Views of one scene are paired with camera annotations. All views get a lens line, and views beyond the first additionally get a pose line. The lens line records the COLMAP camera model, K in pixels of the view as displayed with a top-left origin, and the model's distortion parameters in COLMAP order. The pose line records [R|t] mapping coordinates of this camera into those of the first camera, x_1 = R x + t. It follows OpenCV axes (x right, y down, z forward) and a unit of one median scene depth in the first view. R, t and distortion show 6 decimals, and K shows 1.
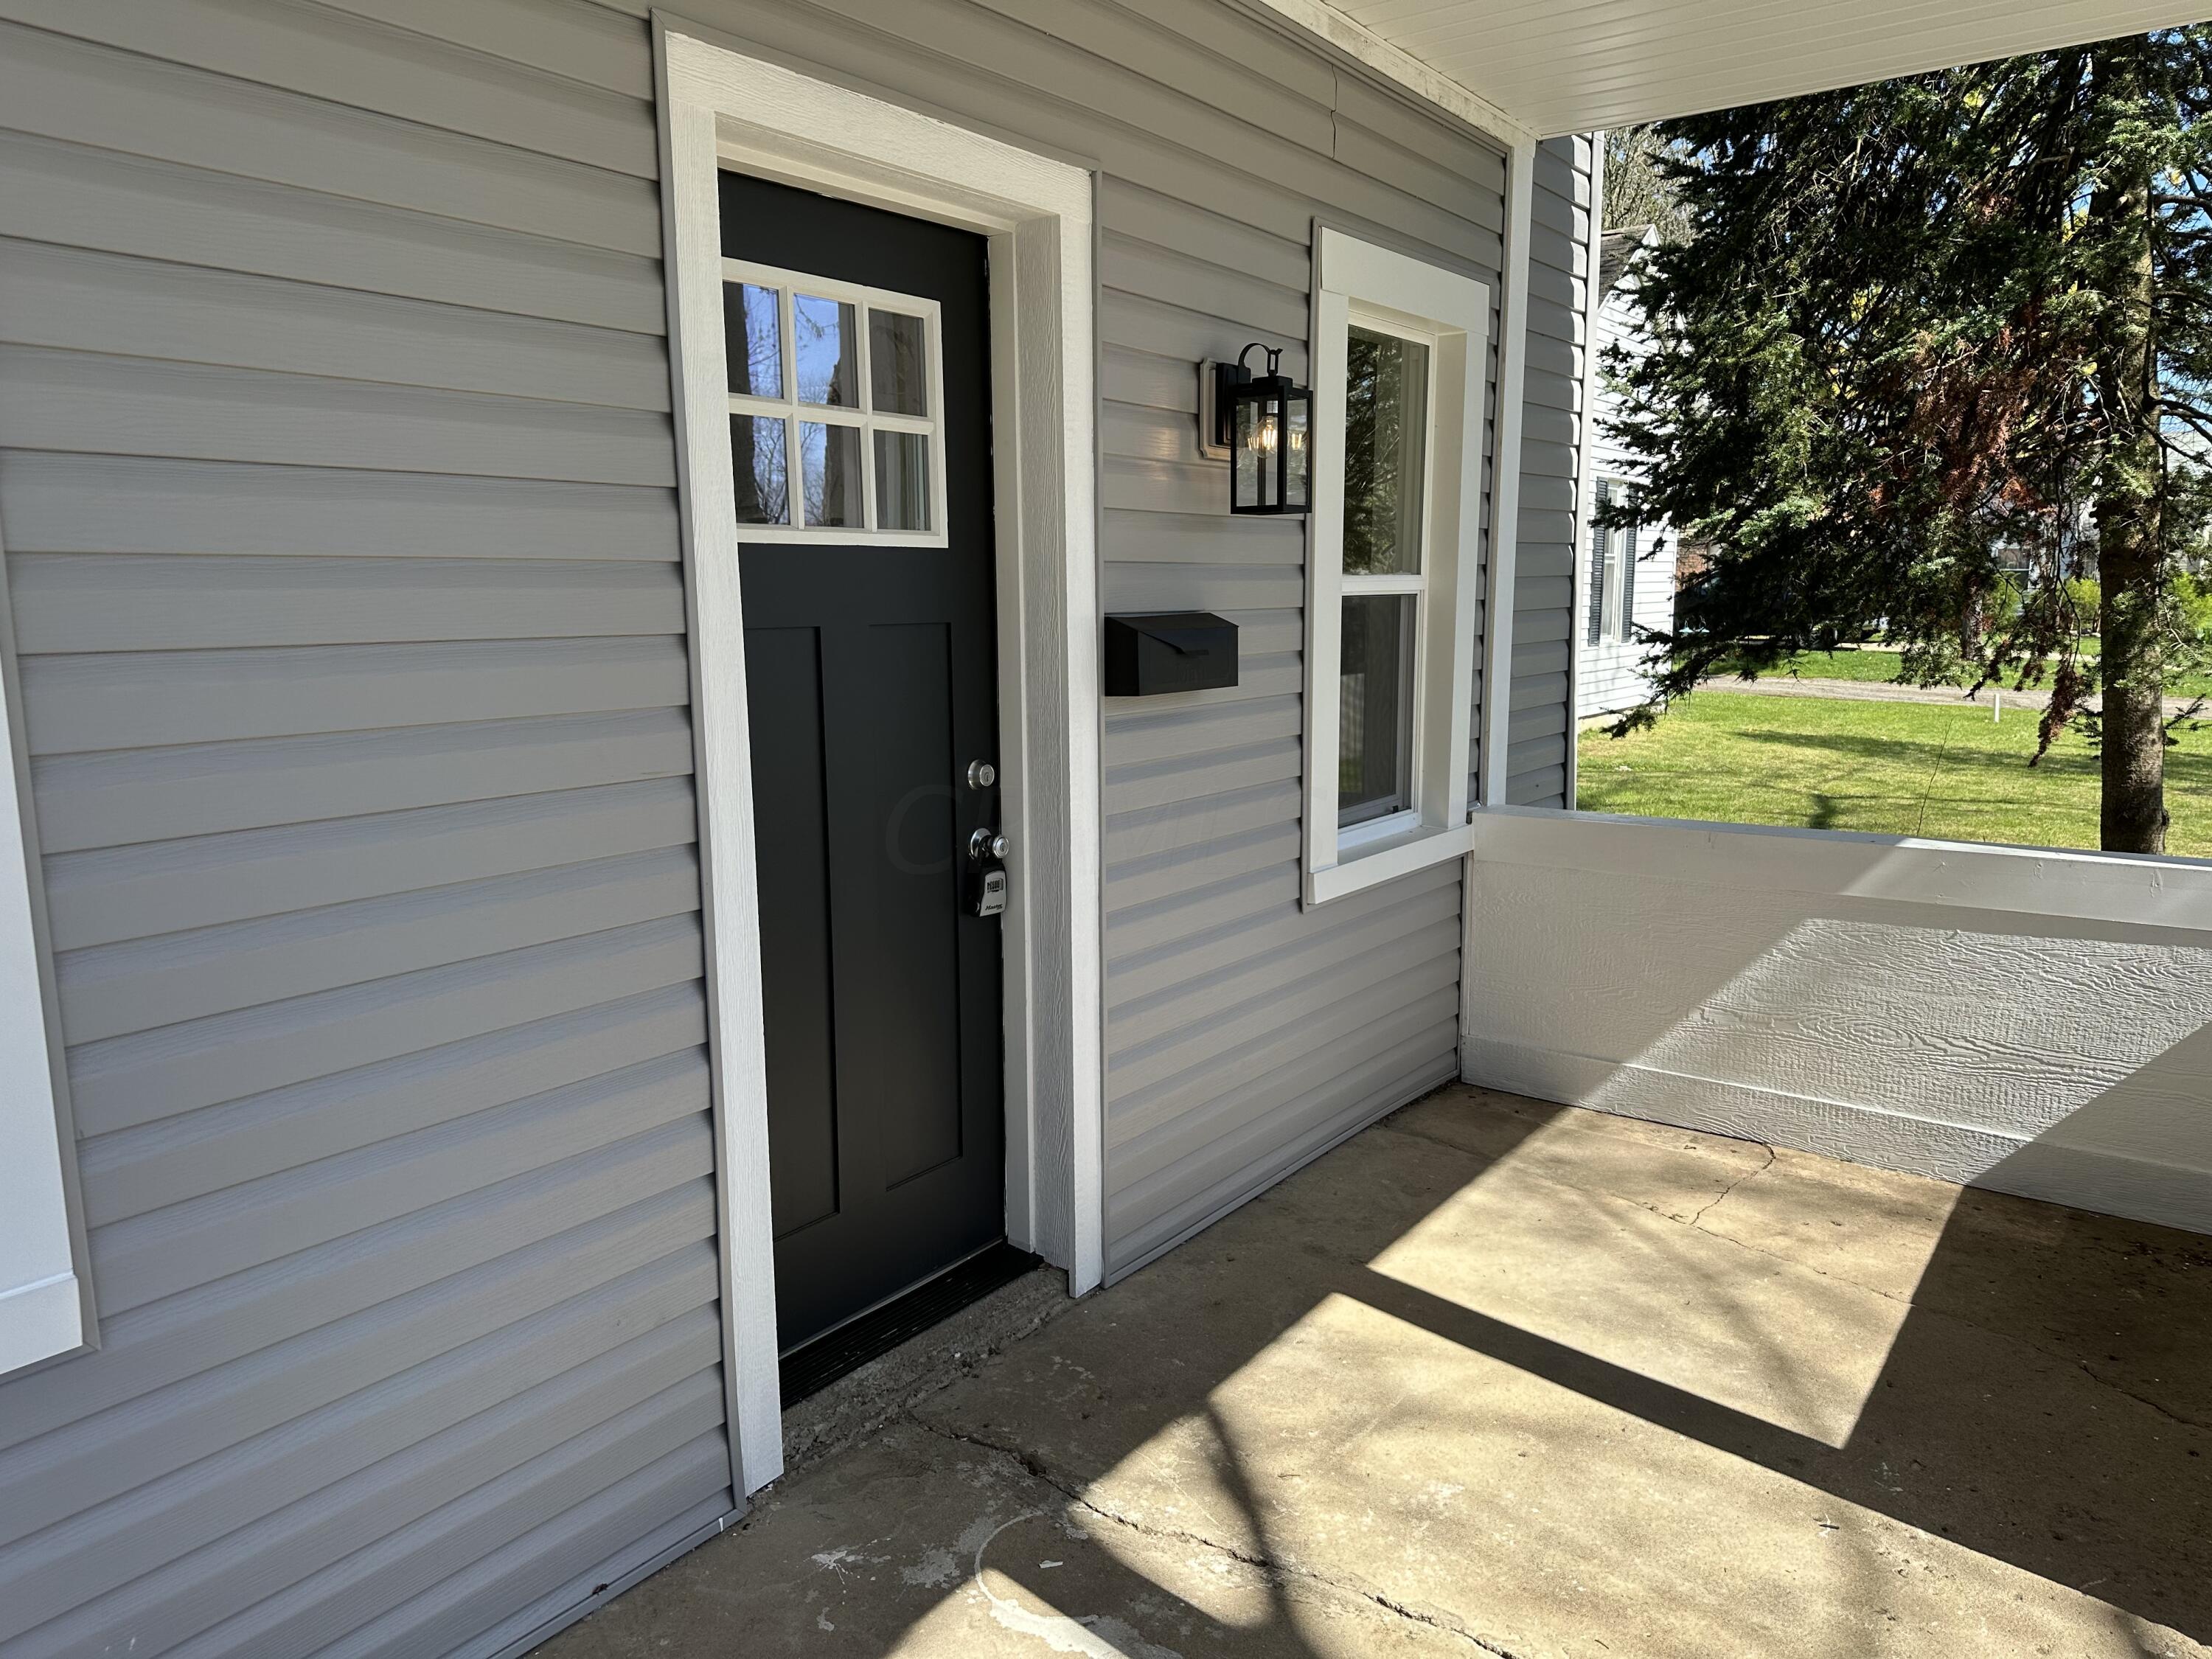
lens RADIAL K [[1554.6, 0, 1122.1], [0, 1554.6, 810.7], [0, 0, 1]] dist [0.040371, -0.045278]
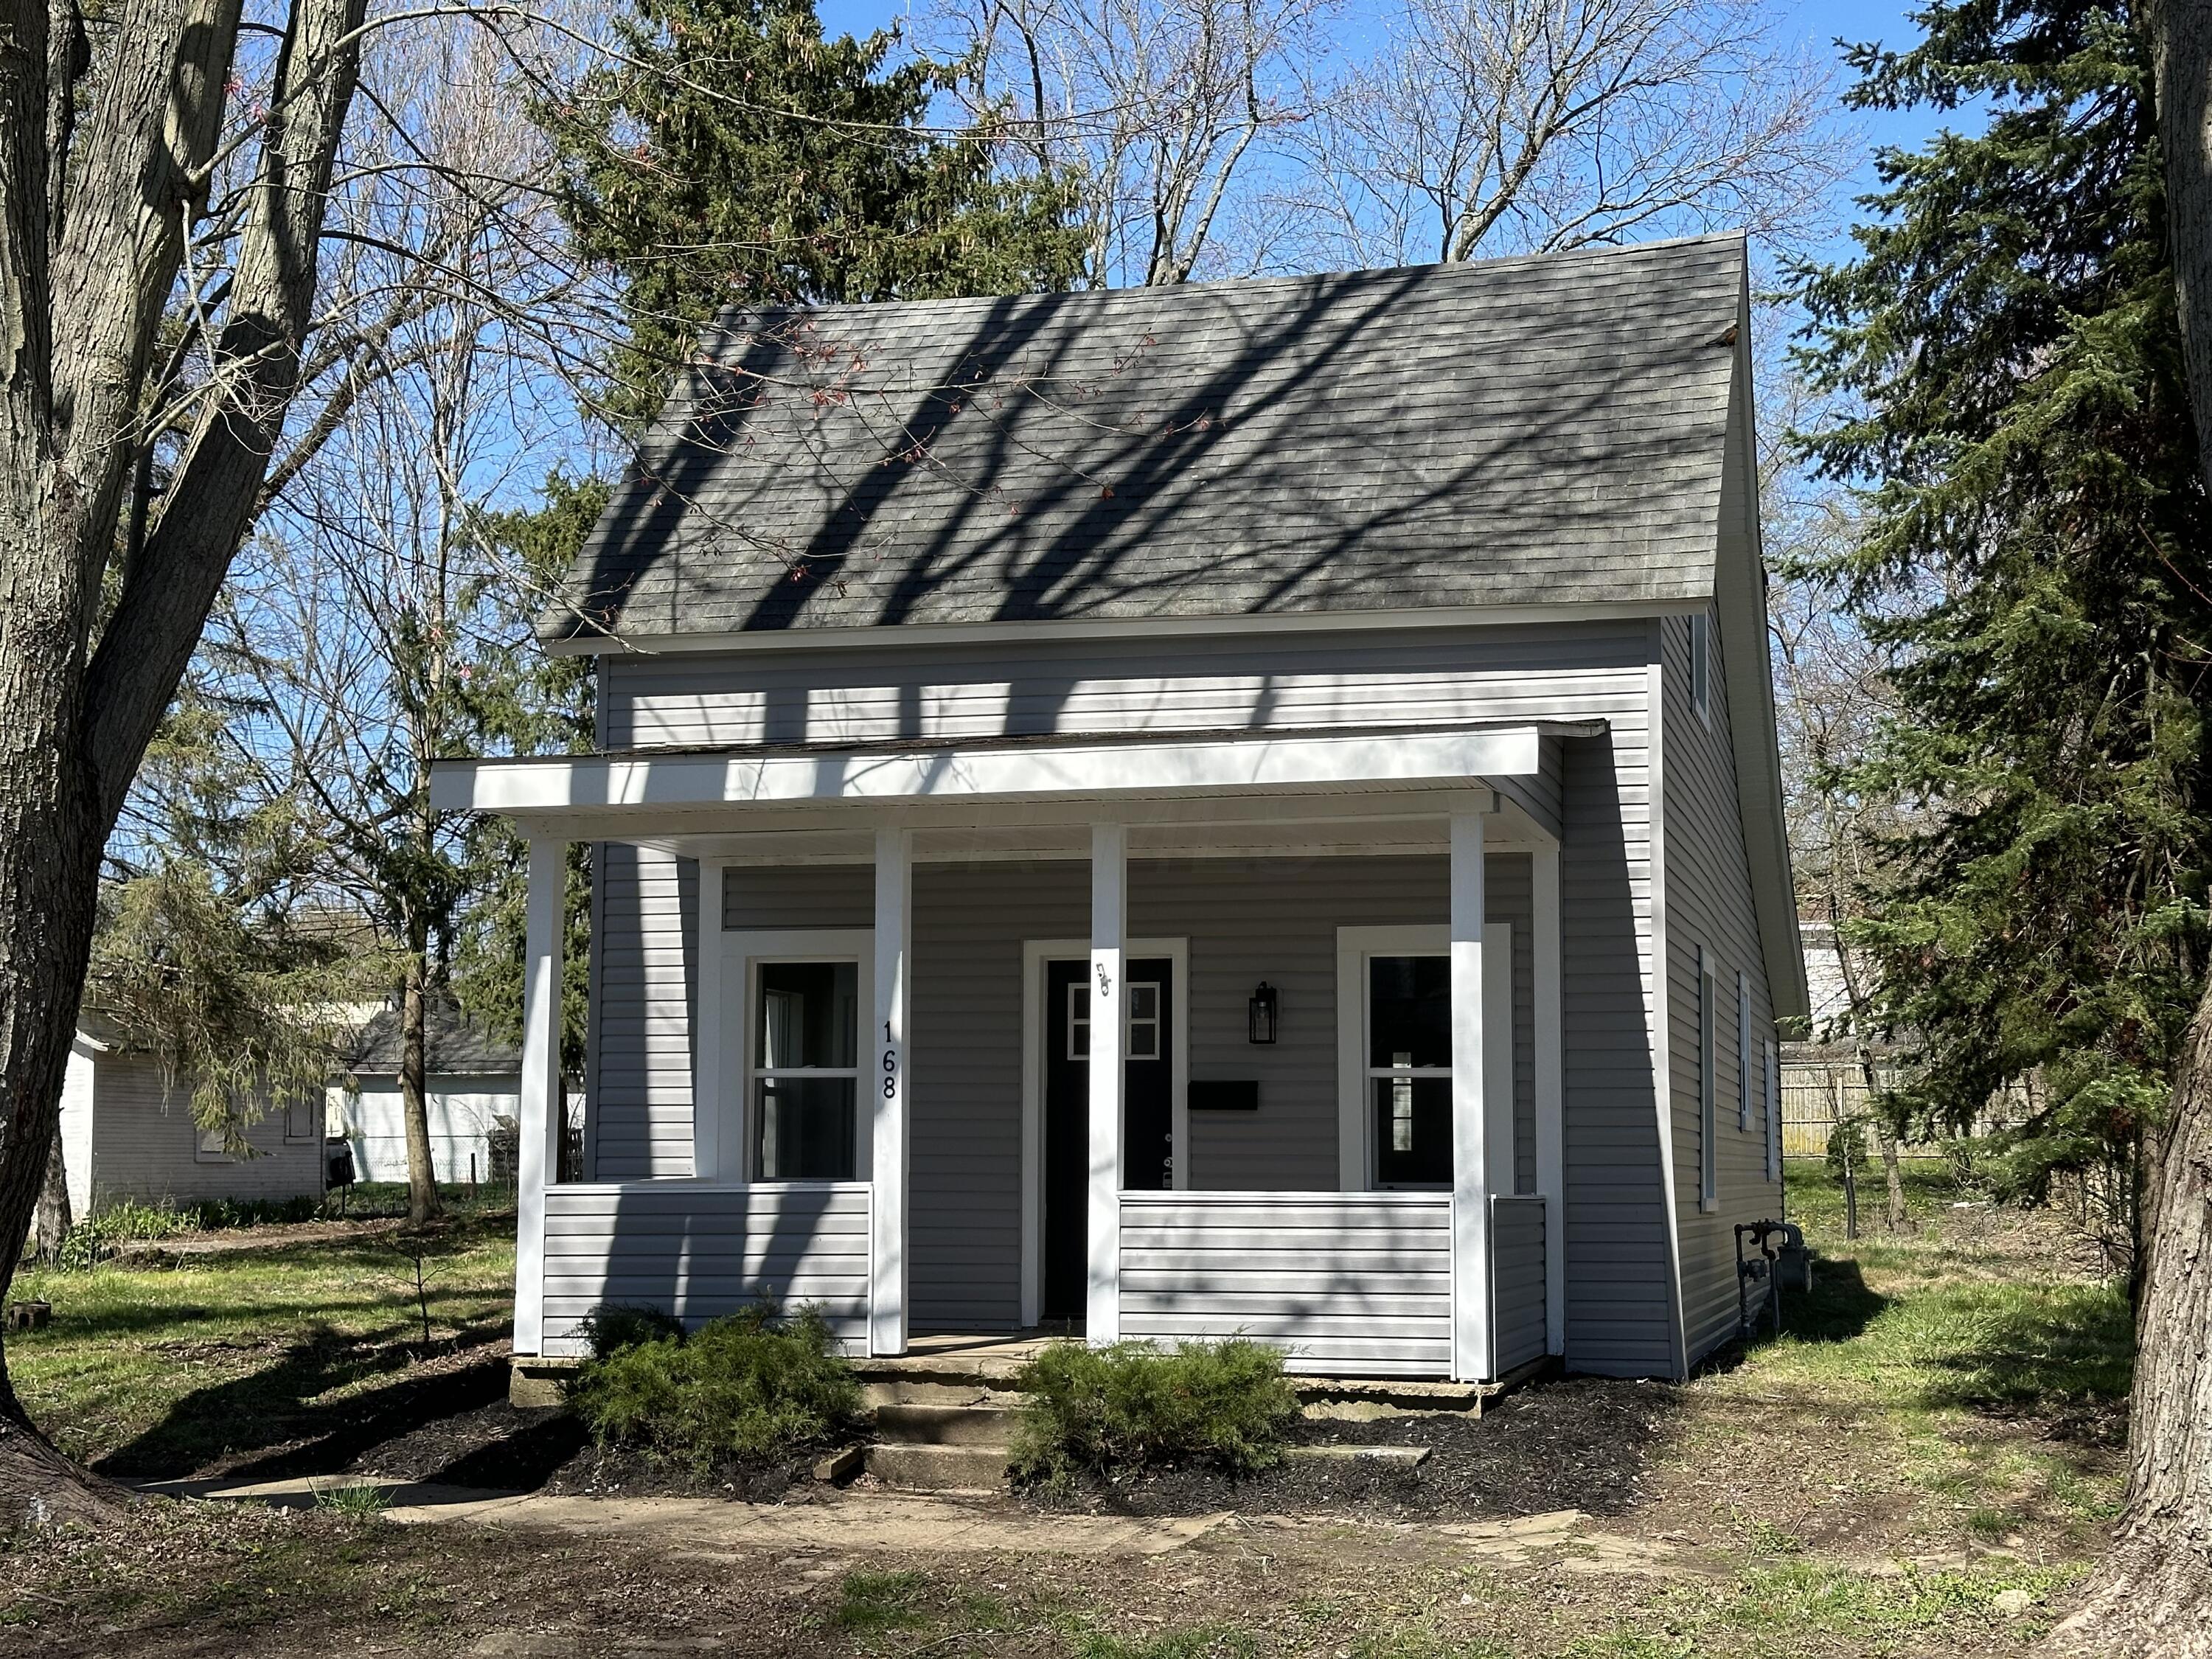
lens RADIAL K [[3105.0, 0, 1174.9], [0, 3105.0, 821.1], [0, 0, 1]] dist [0.143650, -0.078845]
pose [[0.371495, -0.092614, -0.923804, 3.927955], [-0.142343, 0.977567, -0.155245, 0.220082], [0.917459, 0.189170, 0.349978, -0.832473]]
